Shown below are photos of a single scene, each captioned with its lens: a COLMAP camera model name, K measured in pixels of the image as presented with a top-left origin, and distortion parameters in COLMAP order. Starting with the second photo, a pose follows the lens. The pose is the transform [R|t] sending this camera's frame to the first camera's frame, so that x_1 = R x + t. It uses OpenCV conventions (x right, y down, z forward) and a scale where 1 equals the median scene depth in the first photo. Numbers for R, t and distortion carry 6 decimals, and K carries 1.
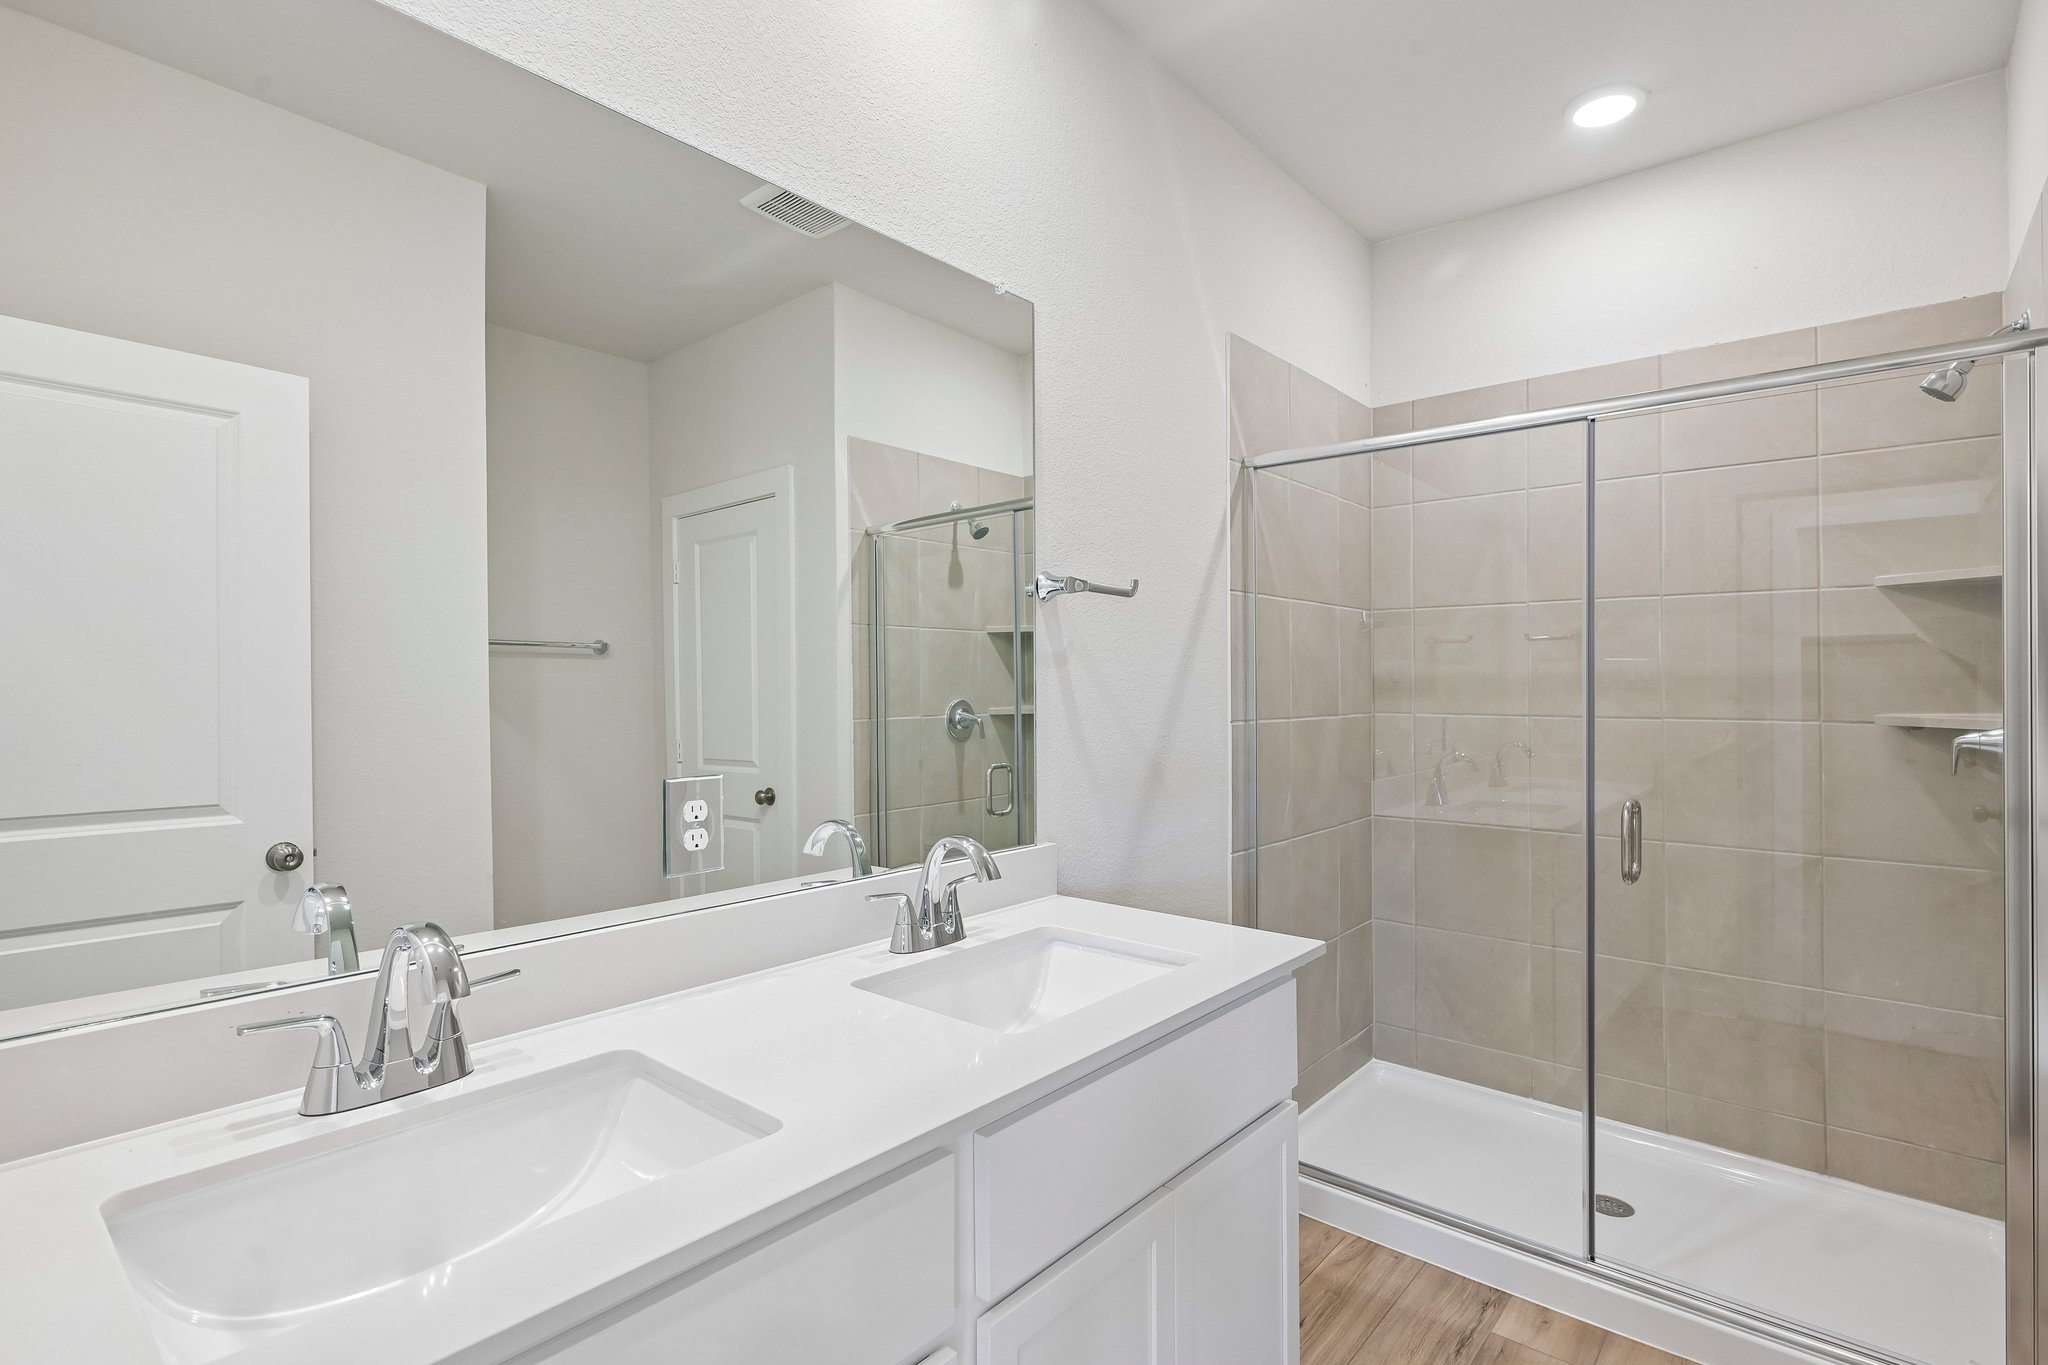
lens RADIAL K [[977.3, 0, 1028.6], [0, 977.3, 672.2], [0, 0, 1]] dist [0.005038, 0.001133]
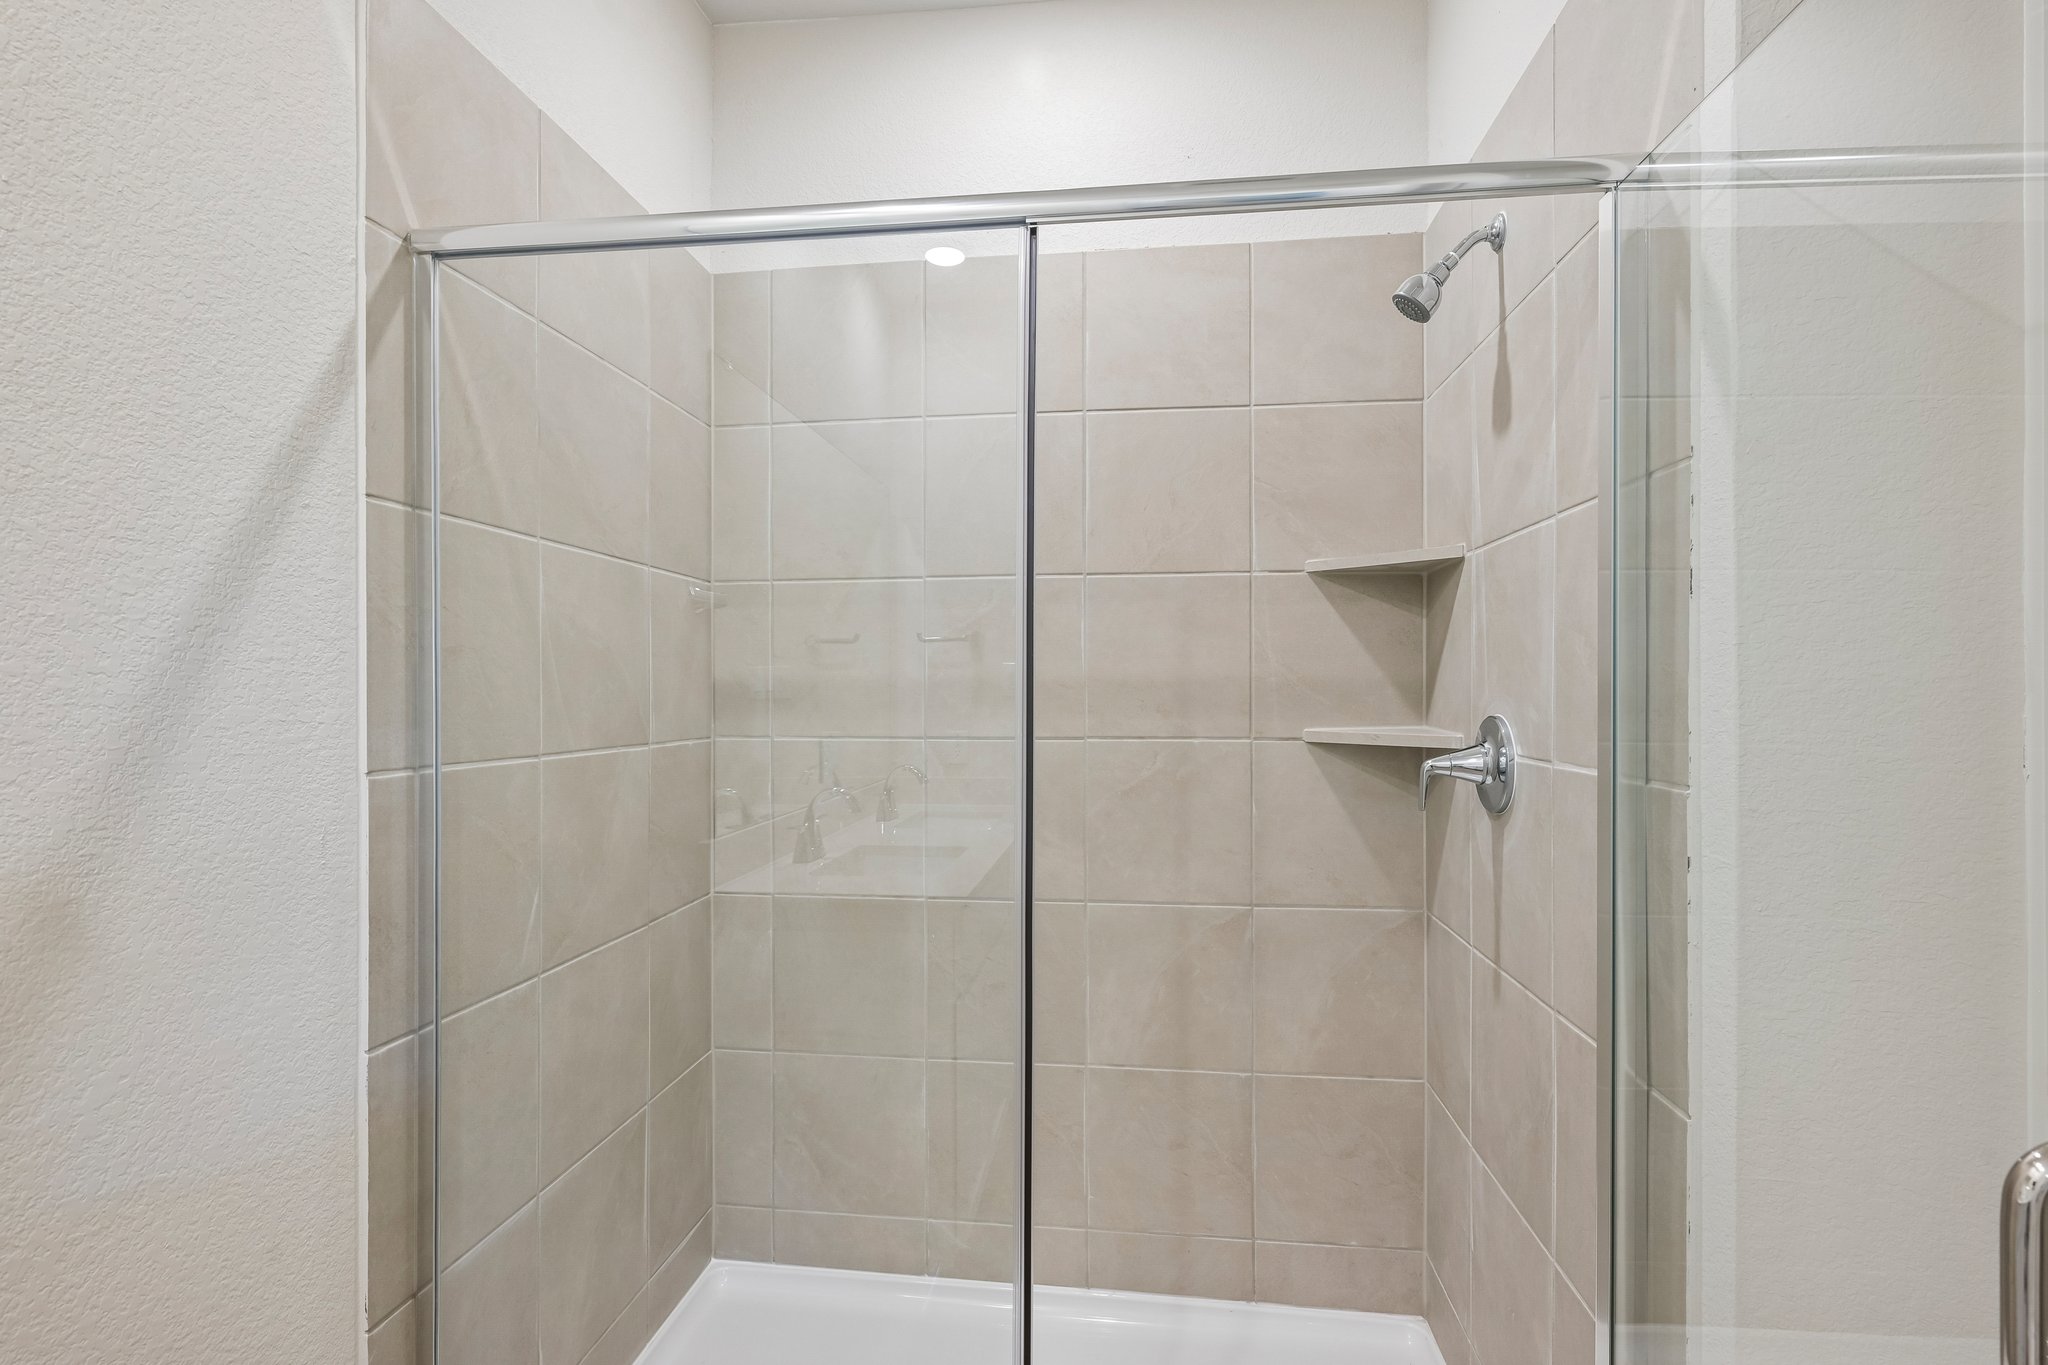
lens RADIAL K [[977.3, 0, 1035.9], [0, 977.3, 690.2], [0, 0, 1]] dist [0.005038, 0.001133]
pose [[0.828175, -0.000677, 0.560470, 0.203746], [-0.003614, 0.999972, 0.006549, 0.005765], [-0.560459, -0.007449, 0.828149, 0.416266]]
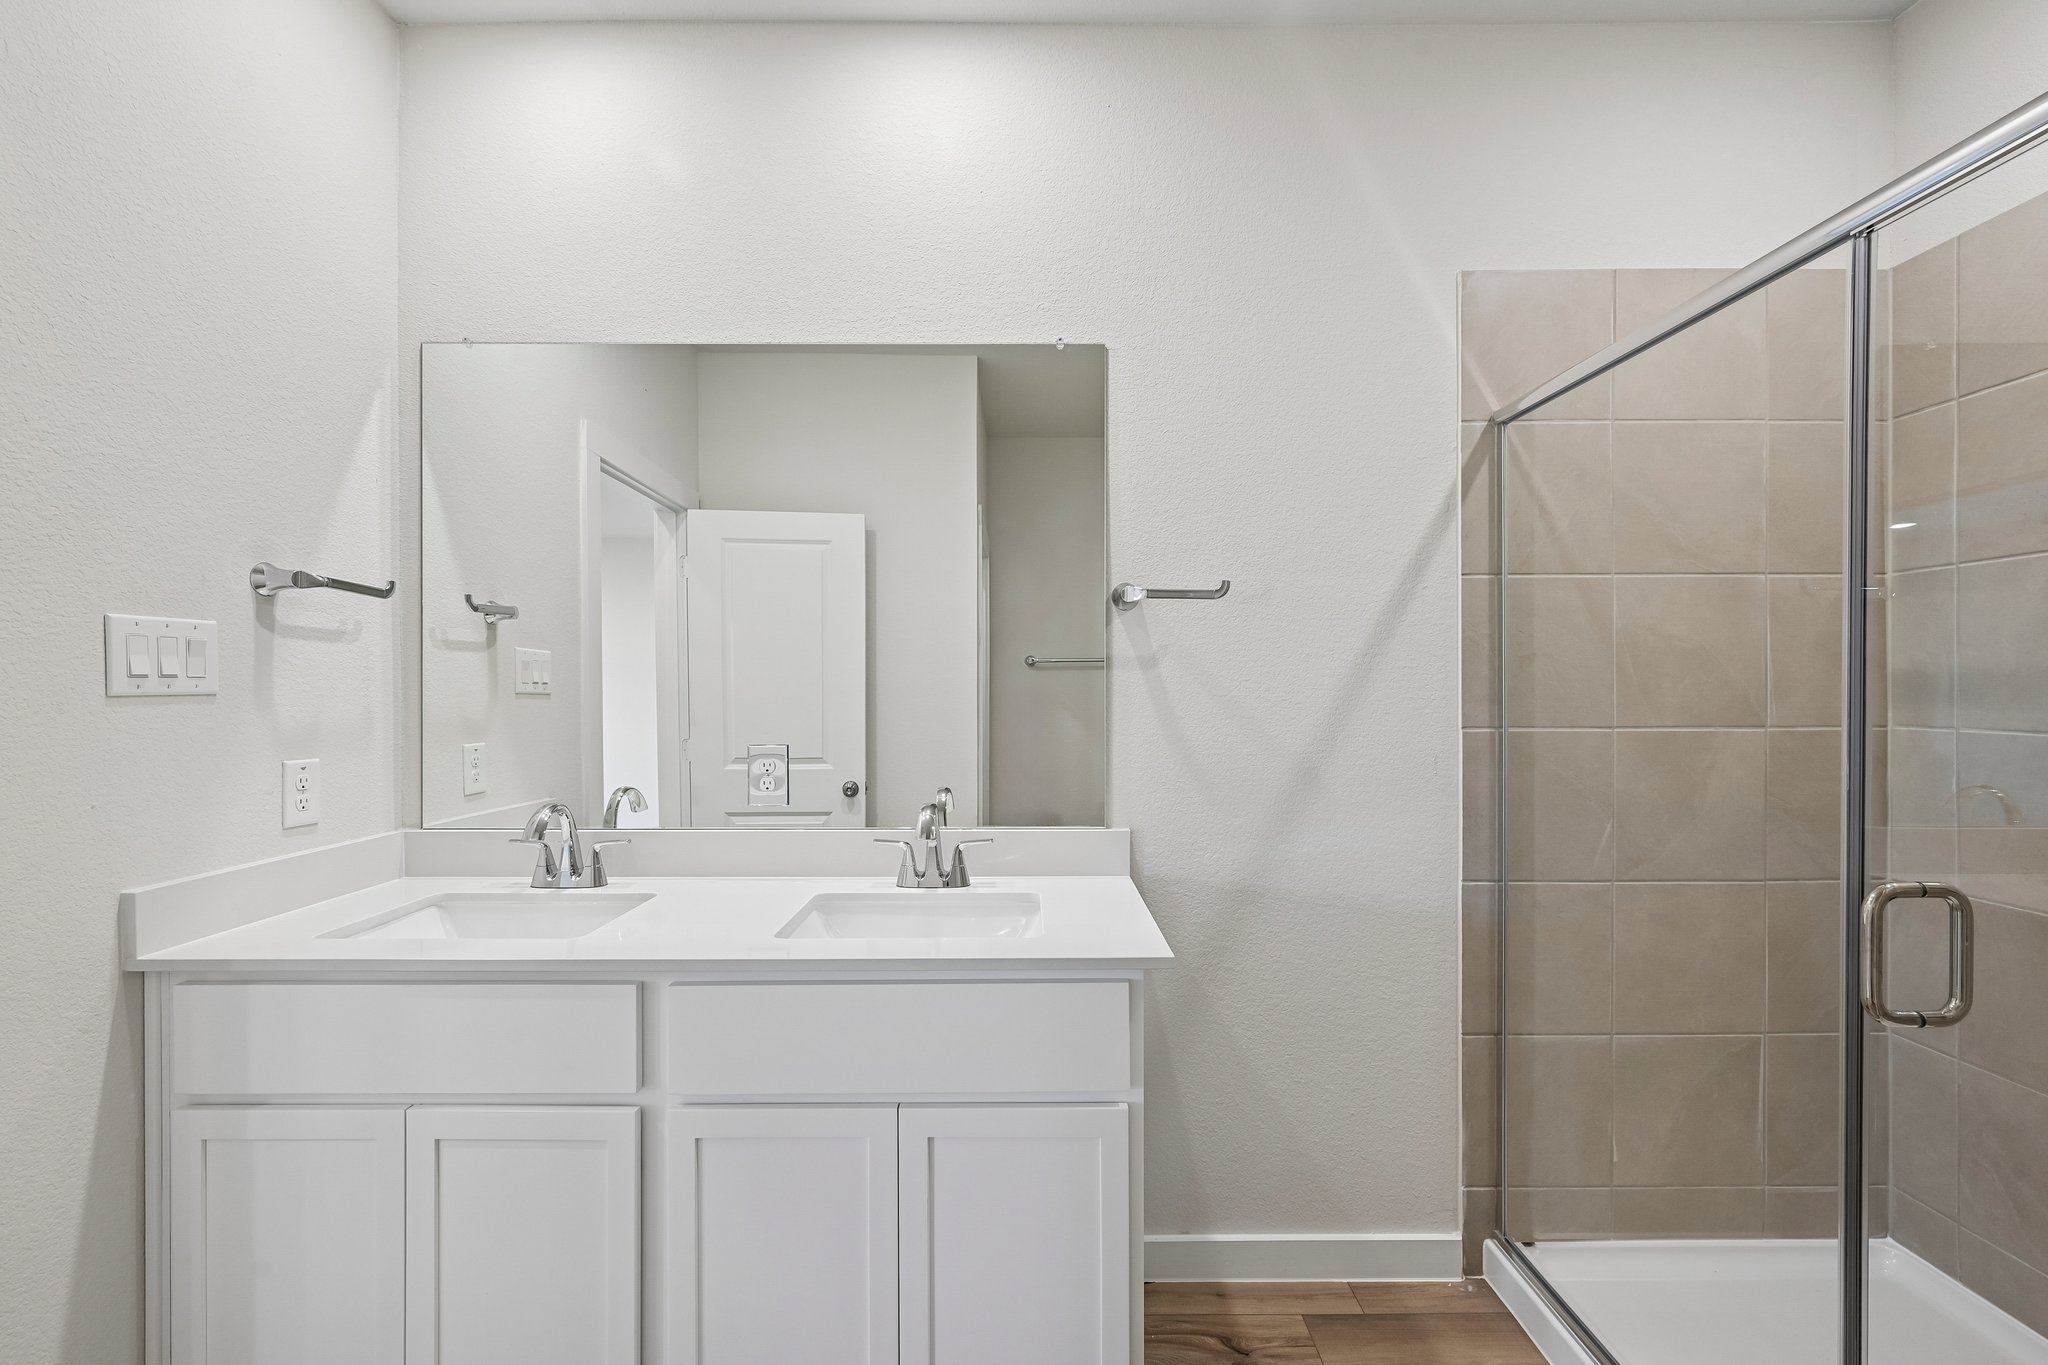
lens RADIAL K [[832.5, 0, 1033.2], [0, 832.5, 694.6], [0, 0, 1]] dist [-0.000460, -0.000296]
pose [[0.656830, -0.003299, -0.754031, 0.496919], [0.012566, 0.999899, 0.006572, 0.011373], [0.753934, -0.013792, 0.656806, 0.232125]]
